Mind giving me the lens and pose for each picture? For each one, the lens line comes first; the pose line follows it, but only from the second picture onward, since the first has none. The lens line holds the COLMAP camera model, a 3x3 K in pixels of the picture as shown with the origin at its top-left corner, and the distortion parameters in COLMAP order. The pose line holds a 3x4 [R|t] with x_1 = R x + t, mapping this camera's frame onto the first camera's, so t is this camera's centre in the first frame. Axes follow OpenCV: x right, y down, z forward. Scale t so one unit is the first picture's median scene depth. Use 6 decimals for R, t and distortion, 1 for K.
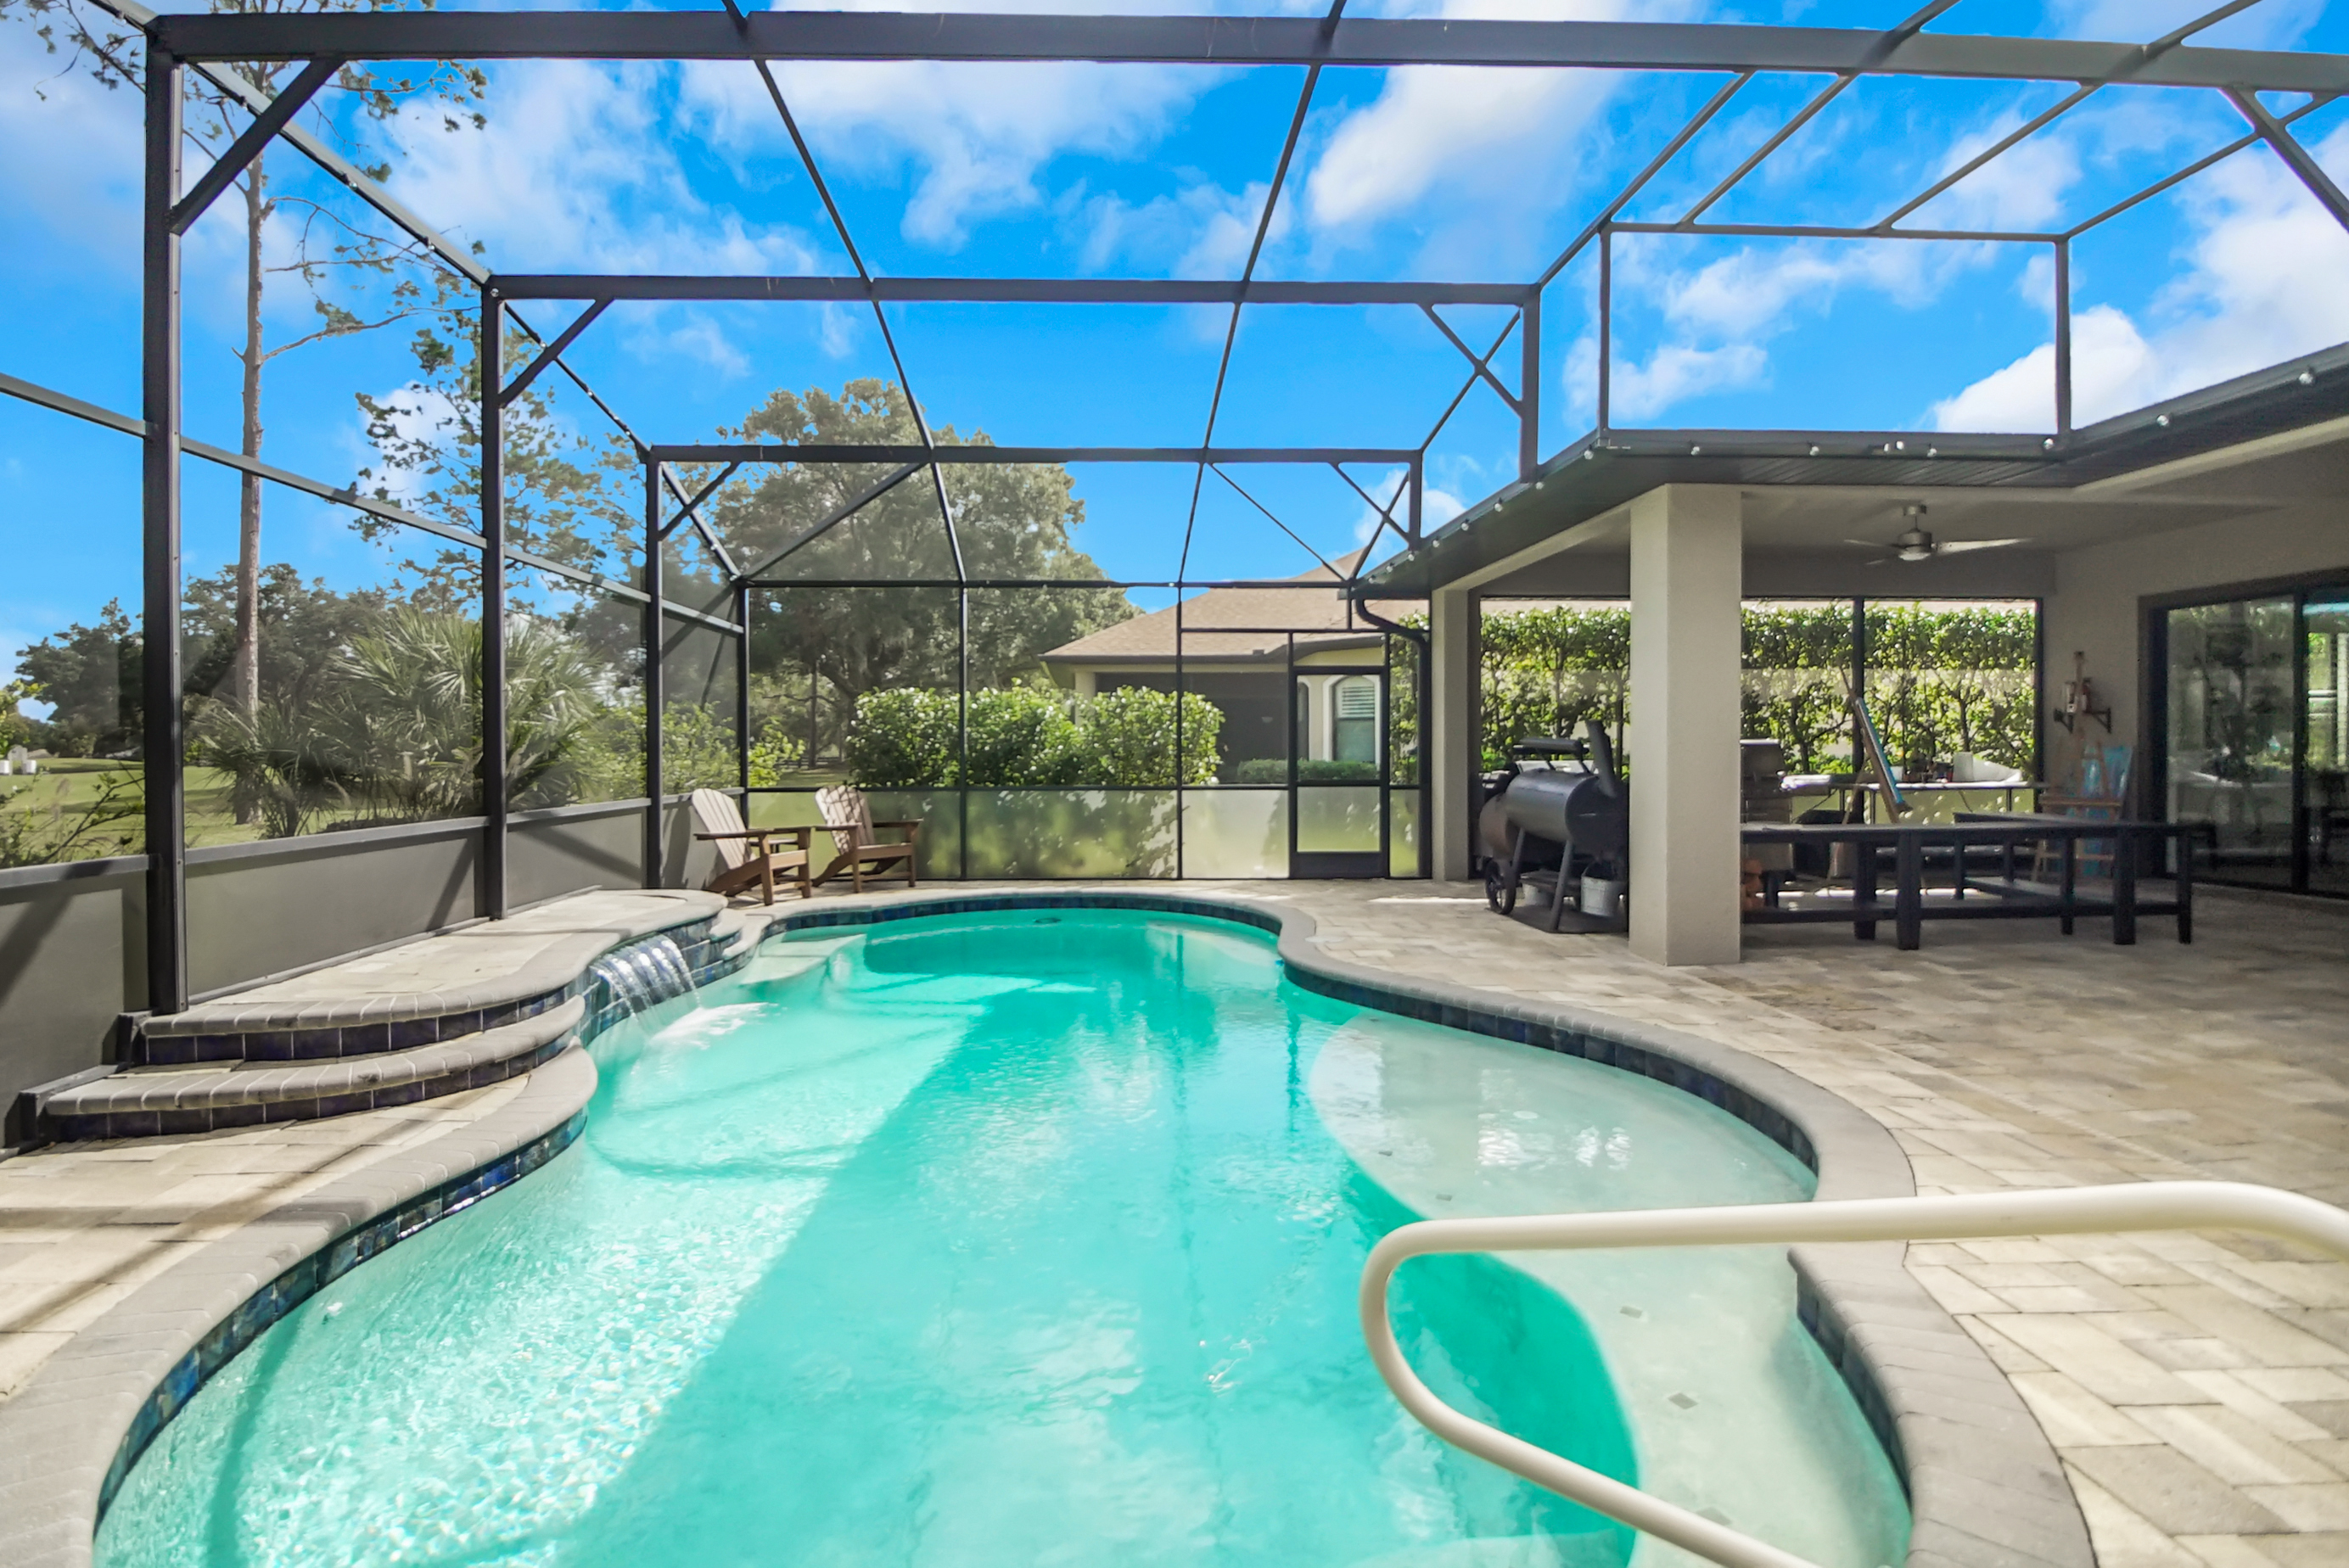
lens RADIAL K [[1081.2, 0, 1126.2], [0, 1081.2, 744.1], [0, 0, 1]] dist [-0.006436, 0.000280]
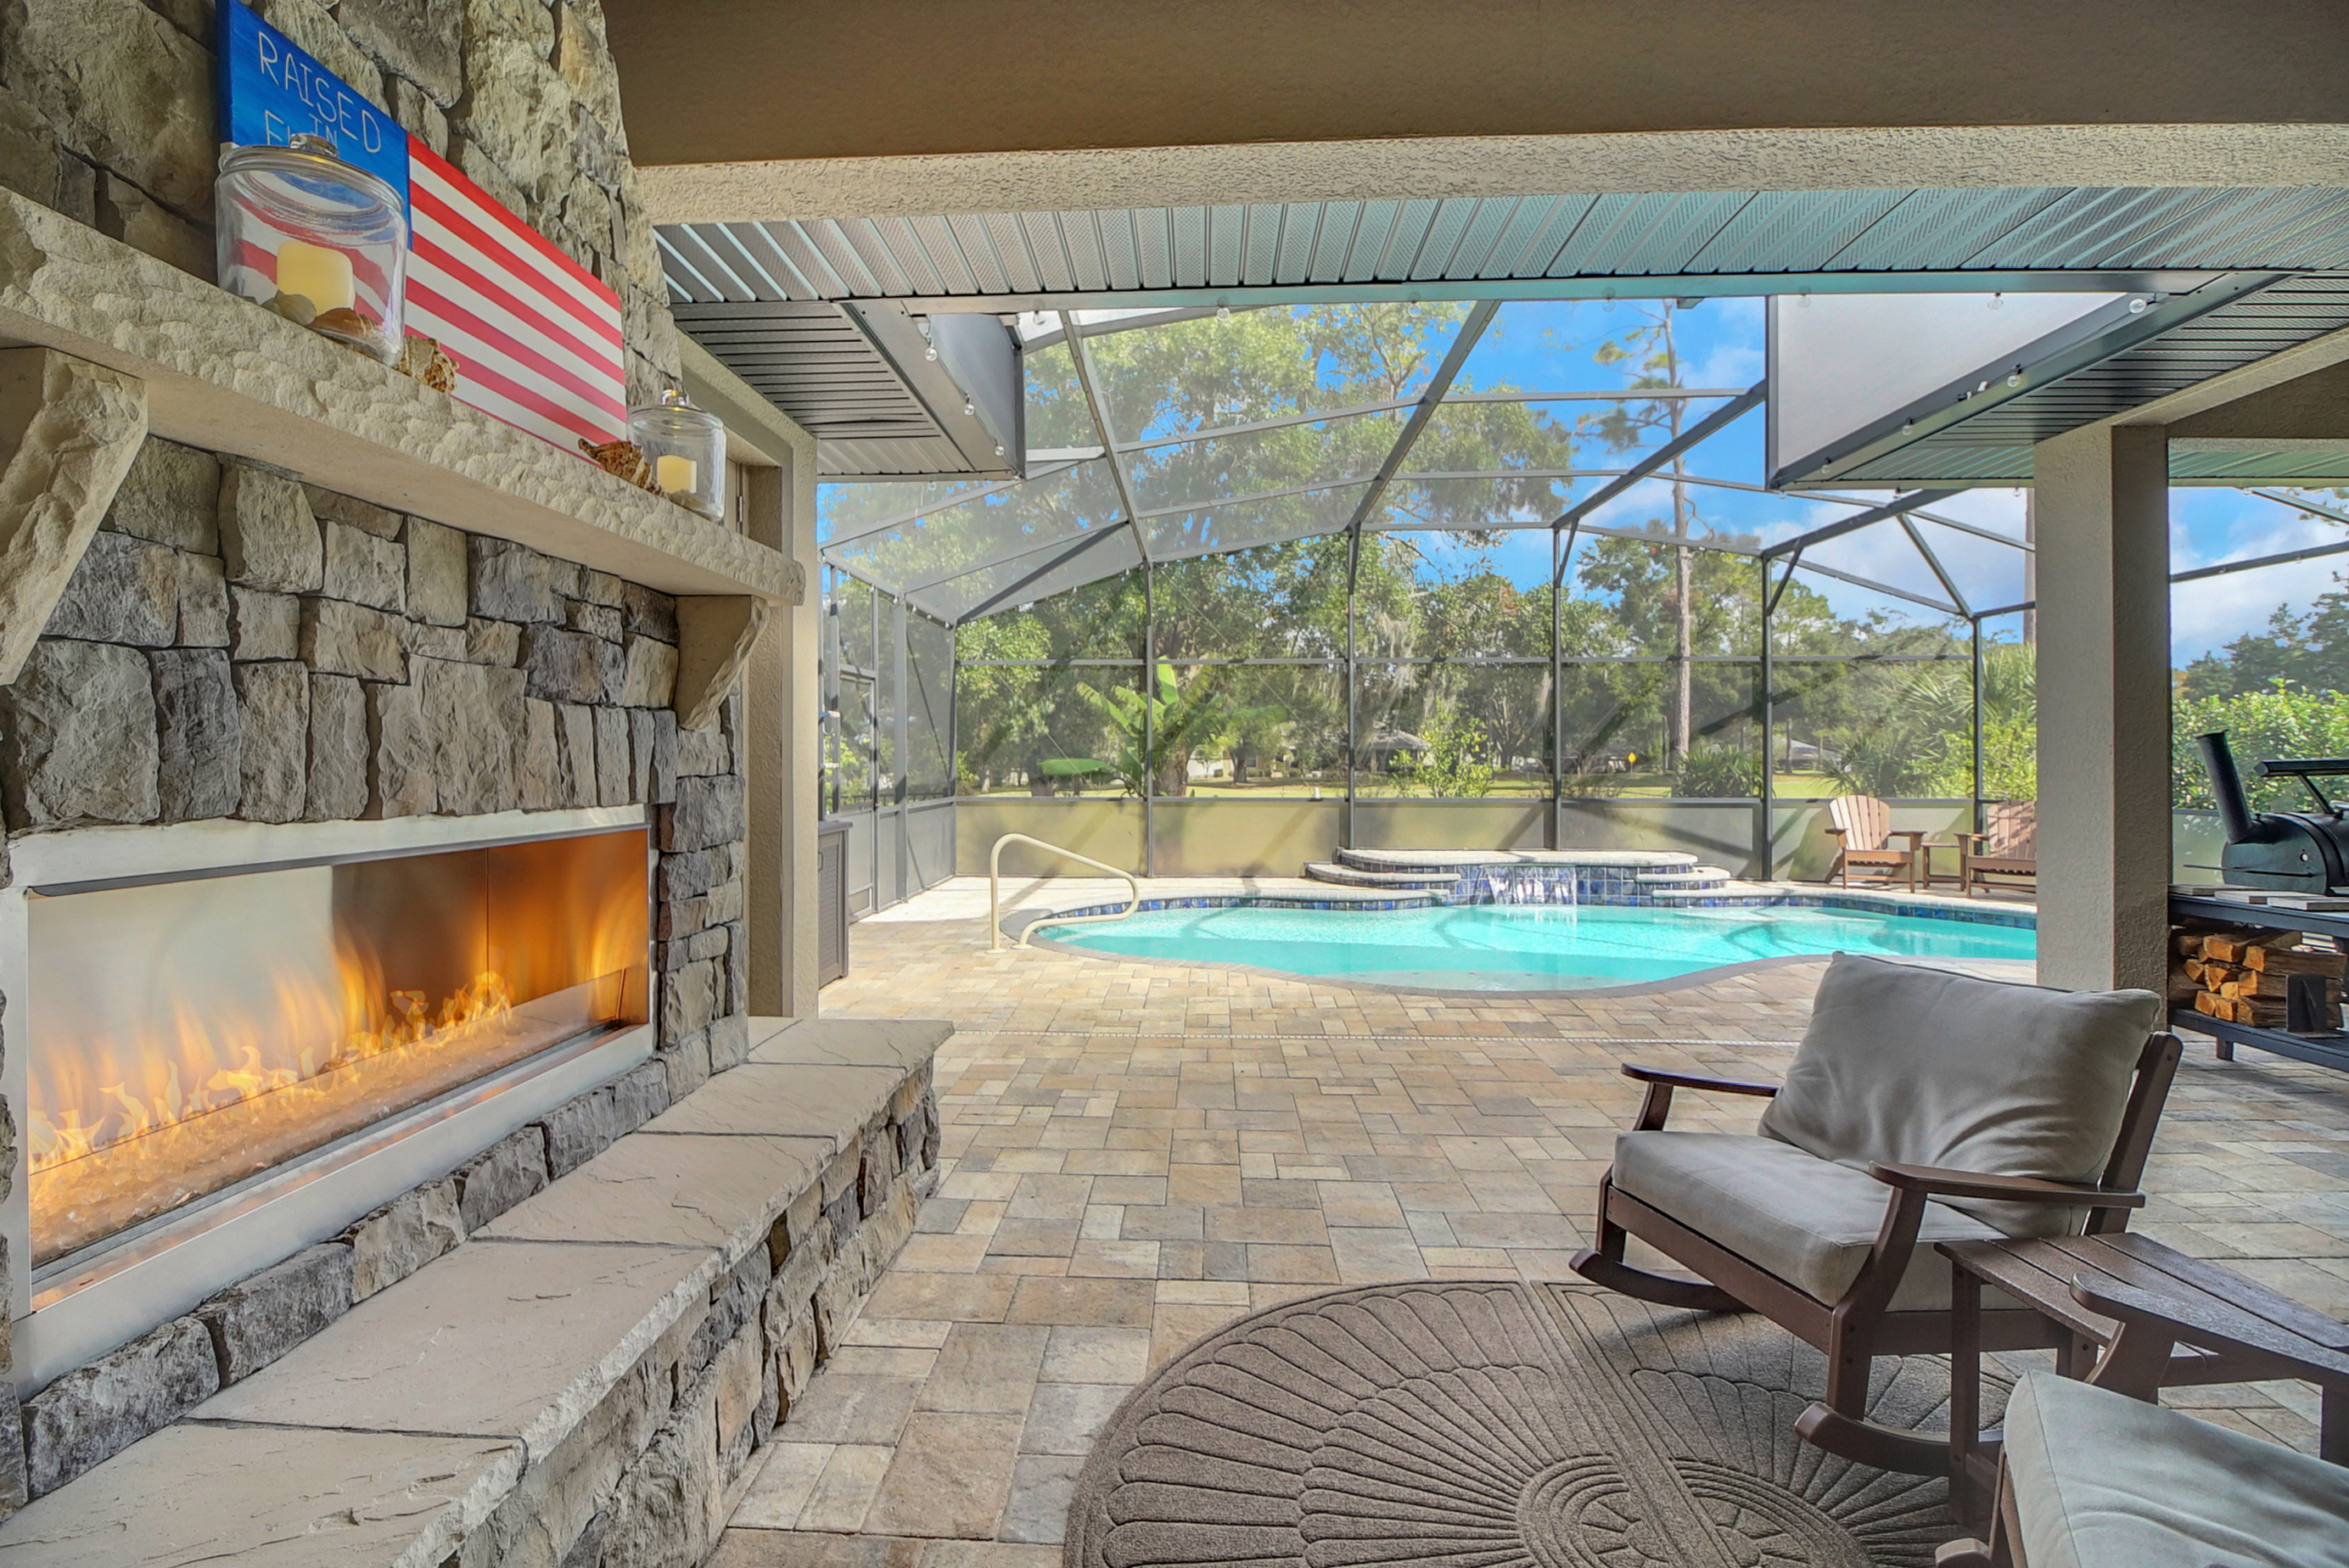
lens RADIAL K [[1071.0, 0, 1147.0], [0, 1071.0, 757.9], [0, 0, 1]] dist [-0.002821, -0.011373]
pose [[-0.084333, 0.001832, -0.996436, 0.823162], [0.003068, 0.999994, 0.001579, -0.006388], [0.996433, -0.002924, -0.084338, 0.256040]]
